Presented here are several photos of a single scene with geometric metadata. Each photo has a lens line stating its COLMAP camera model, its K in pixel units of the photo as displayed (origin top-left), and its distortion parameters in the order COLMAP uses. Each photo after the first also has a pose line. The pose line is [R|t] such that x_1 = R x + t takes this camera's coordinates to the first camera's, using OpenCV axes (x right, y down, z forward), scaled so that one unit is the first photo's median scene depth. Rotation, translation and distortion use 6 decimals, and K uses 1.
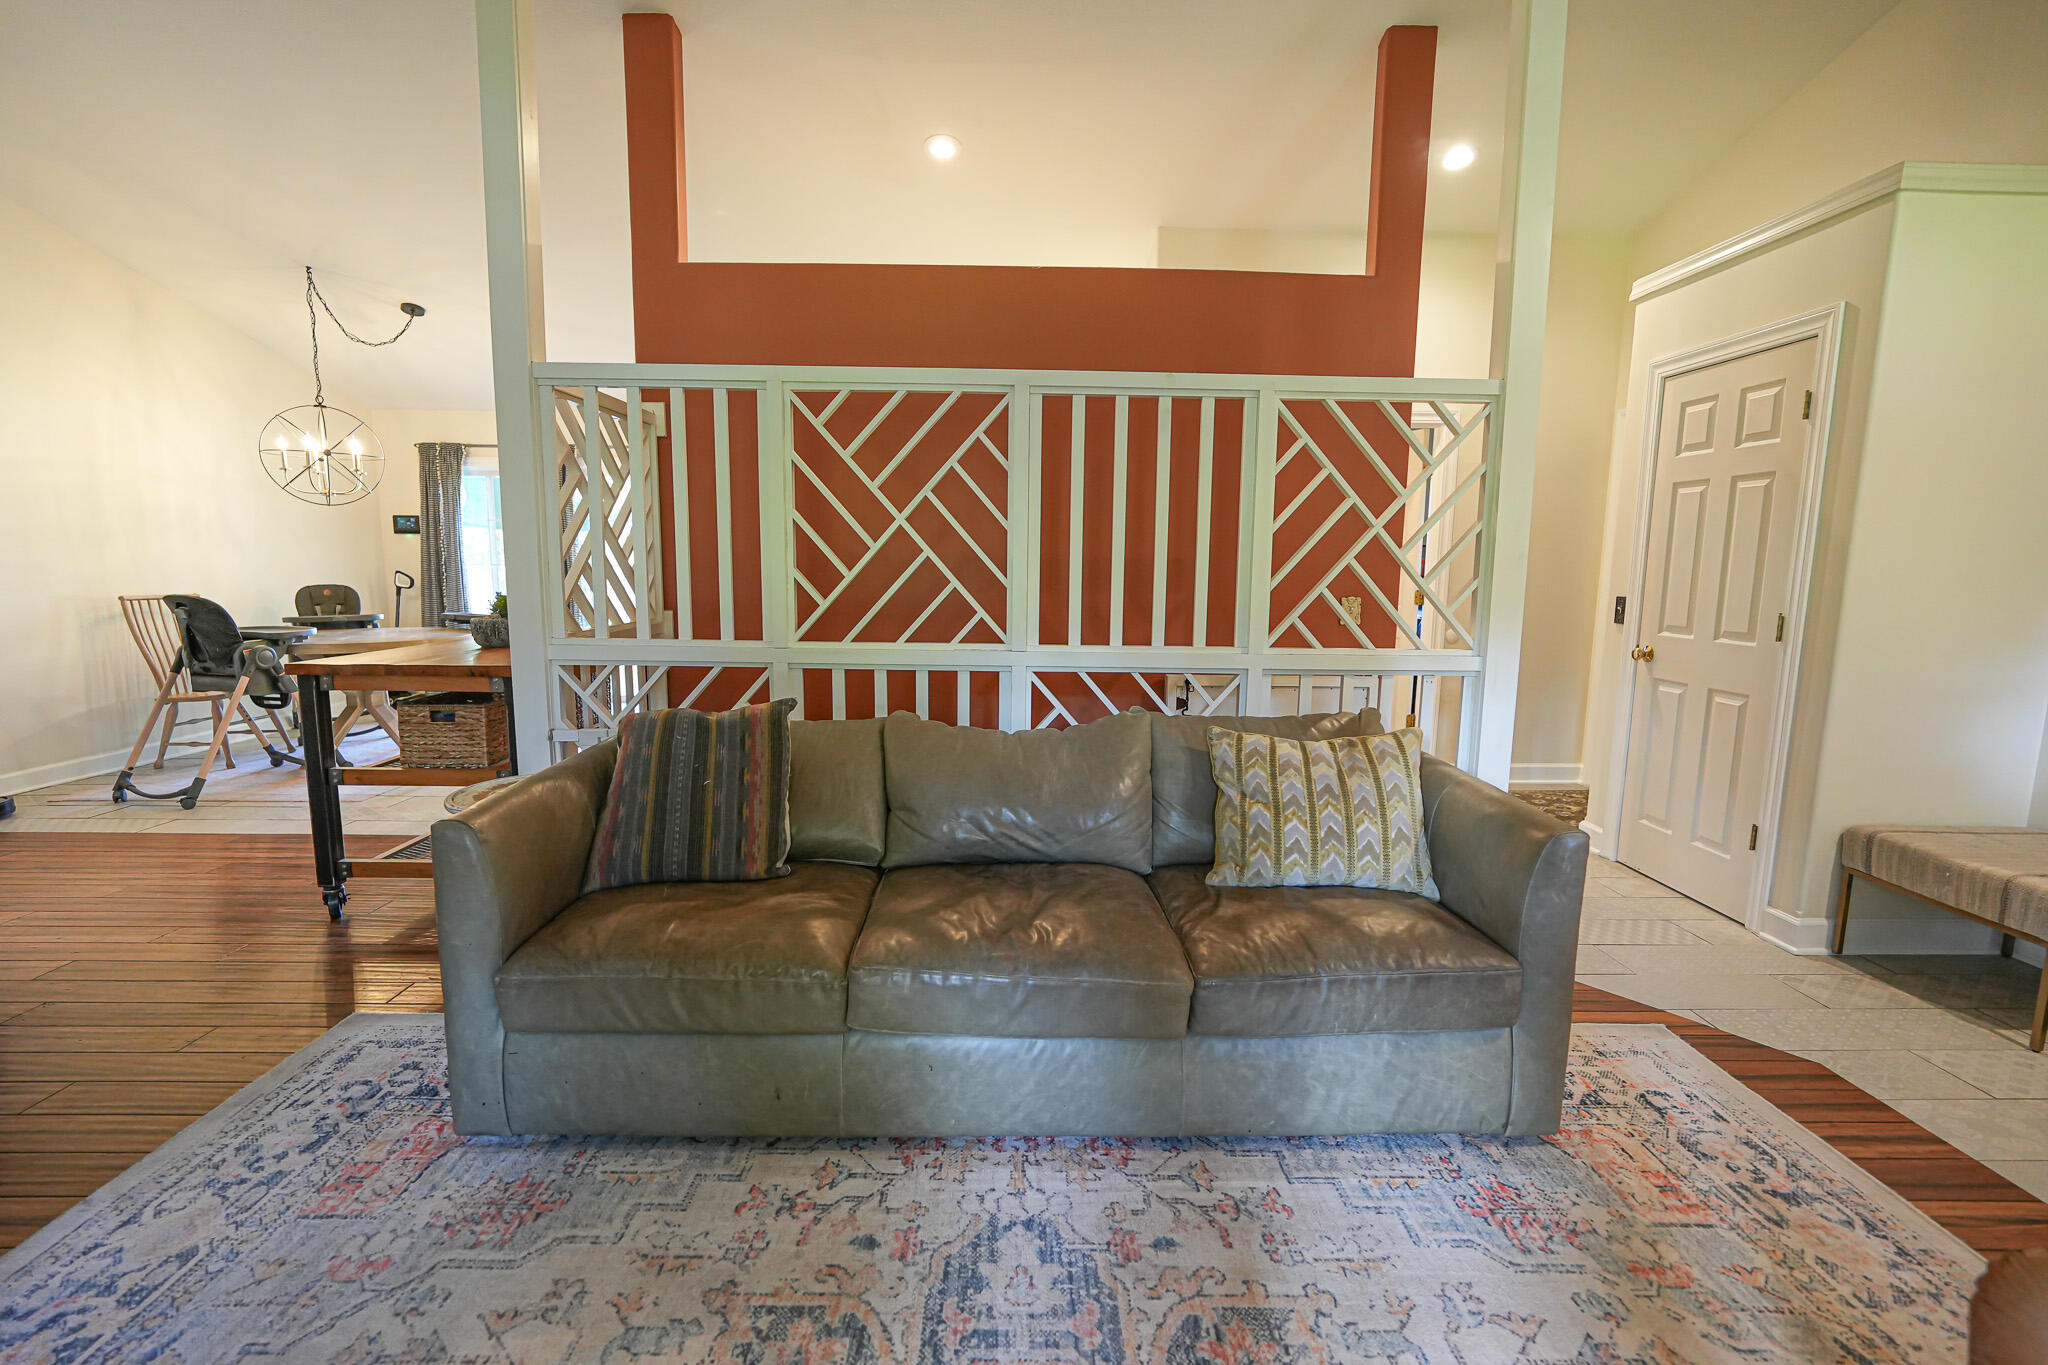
lens RADIAL K [[903.5, 0, 1019.9], [0, 903.5, 682.0], [0, 0, 1]] dist [-0.019594, 0.007755]
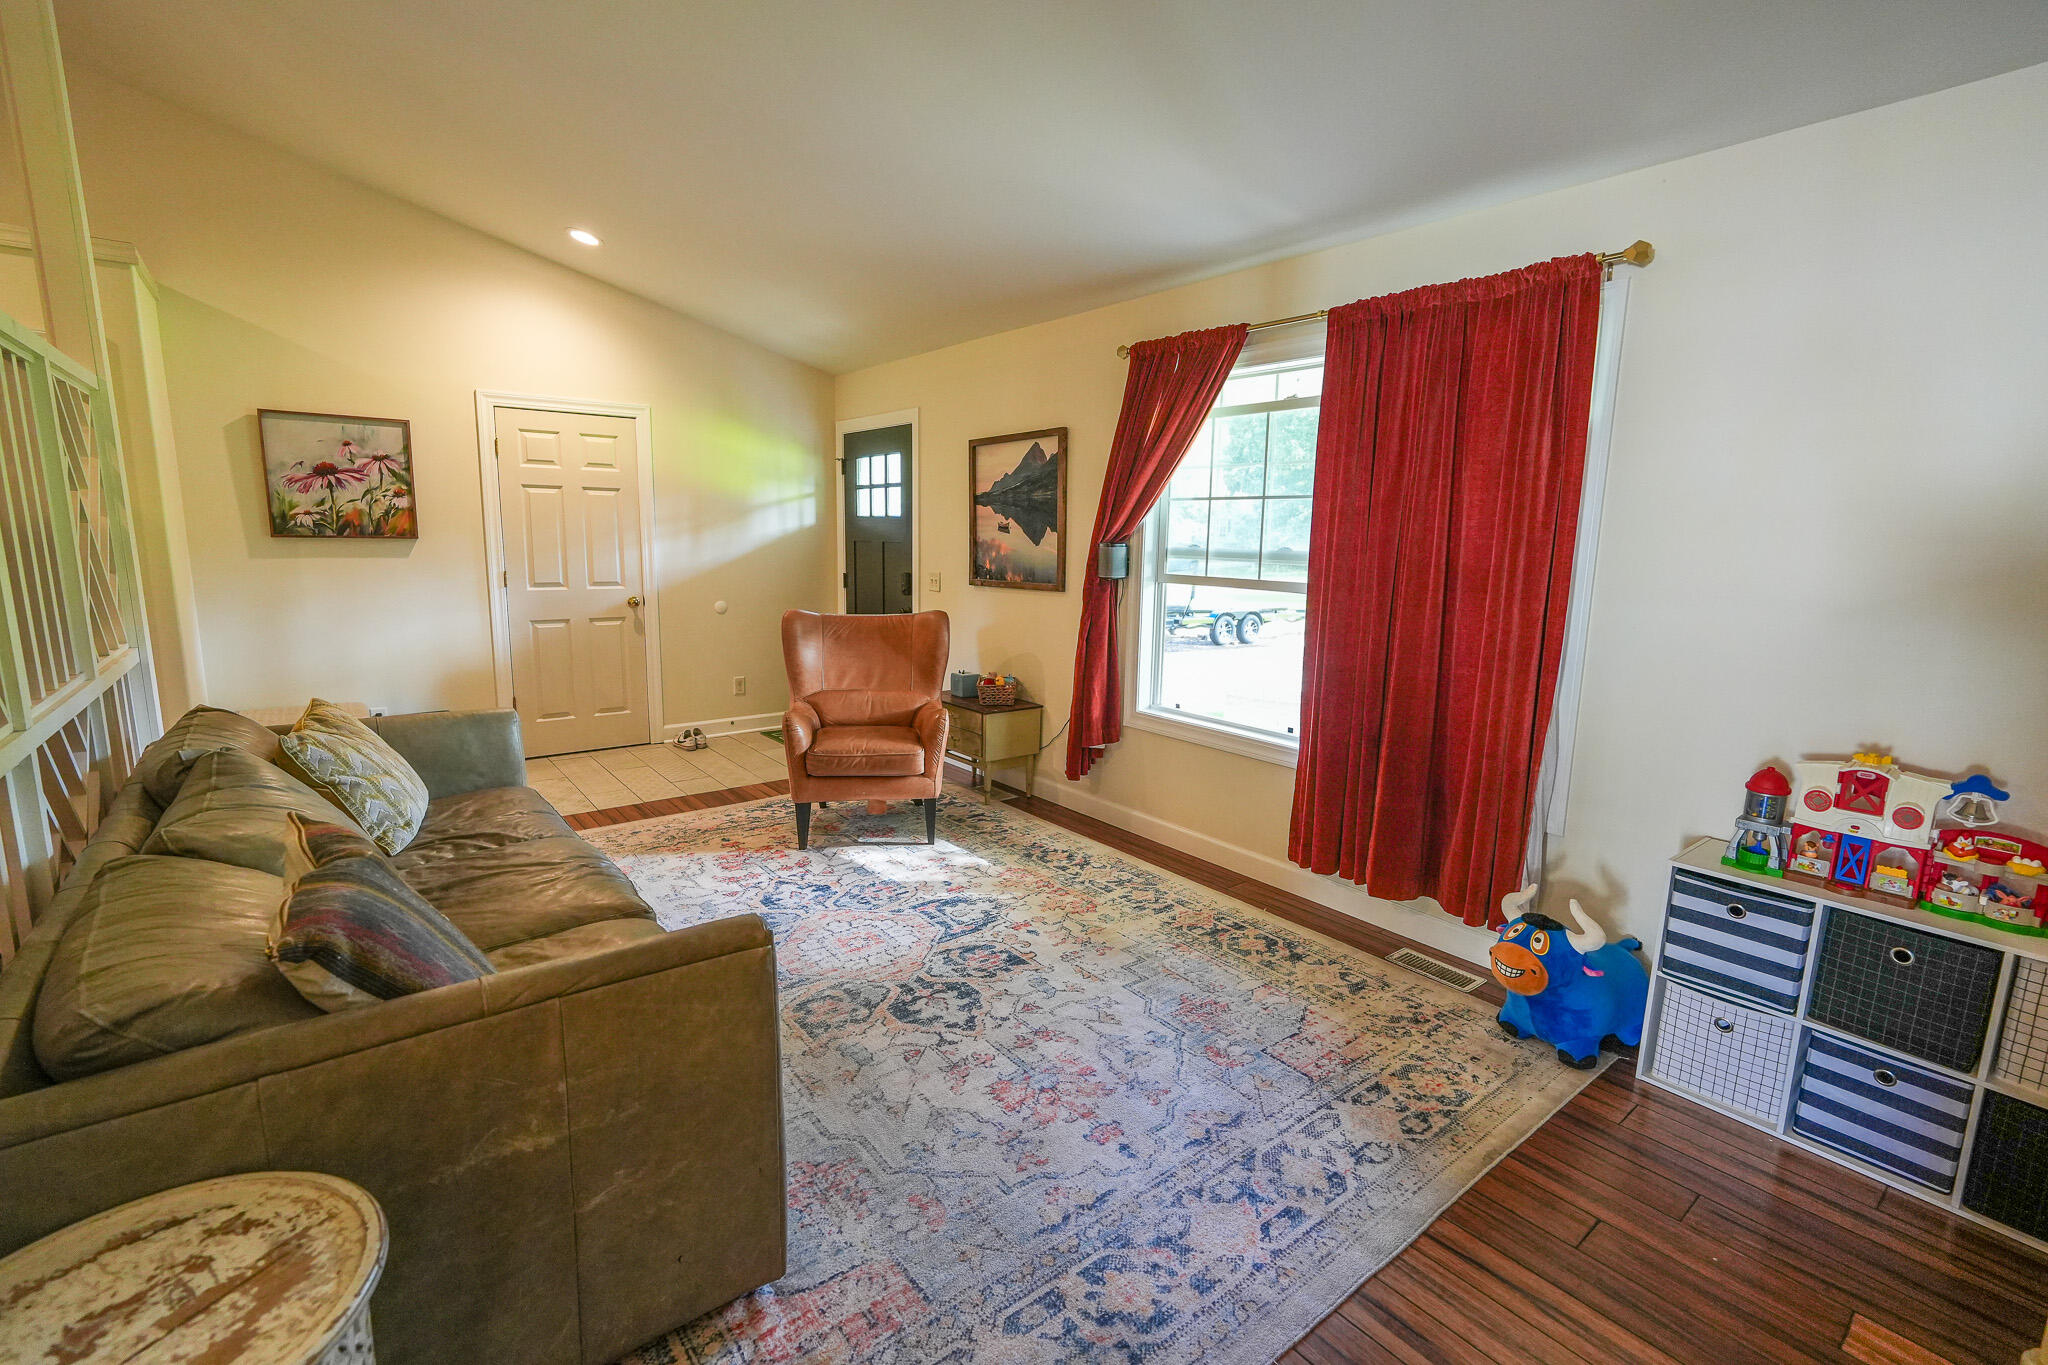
lens RADIAL K [[903.5, 0, 1024.7], [0, 903.5, 684.7], [0, 0, 1]] dist [-0.019594, 0.007755]
pose [[-0.610596, -0.157754, 0.776071, -0.917839], [0.081694, 0.962184, 0.259860, -0.170478], [-0.787717, 0.222070, -0.574619, 0.806737]]
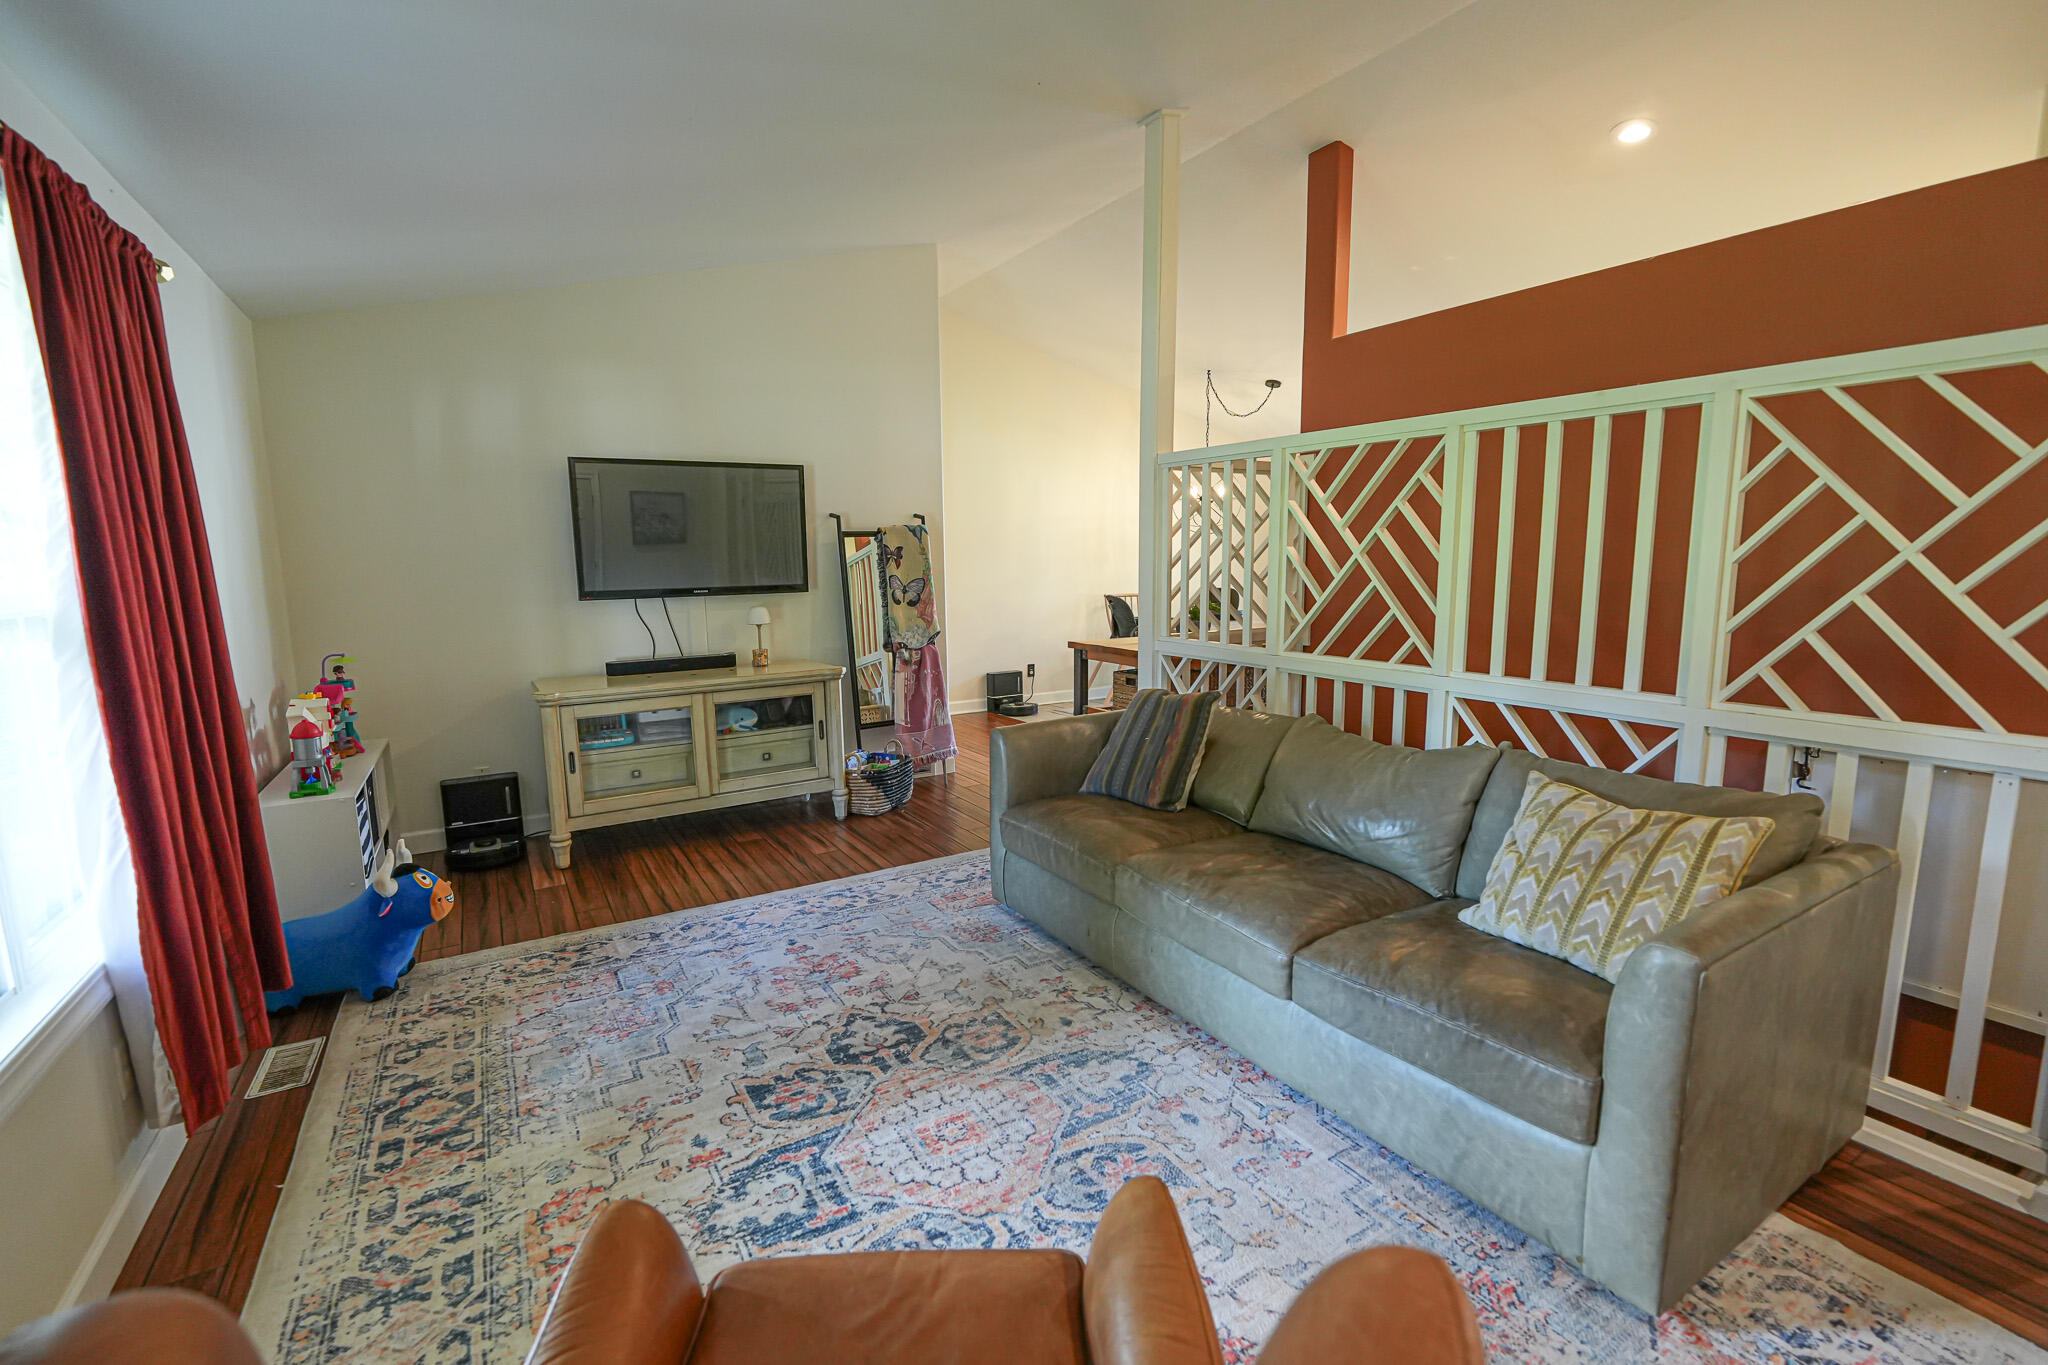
lens RADIAL K [[903.5, 0, 1020.6], [0, 903.5, 674.9], [0, 0, 1]] dist [-0.019594, 0.007755]
pose [[0.506388, 0.097441, -0.856783, 0.658354], [-0.099779, 0.993542, 0.054021, -0.043446], [0.856513, 0.058133, 0.512840, 0.037785]]
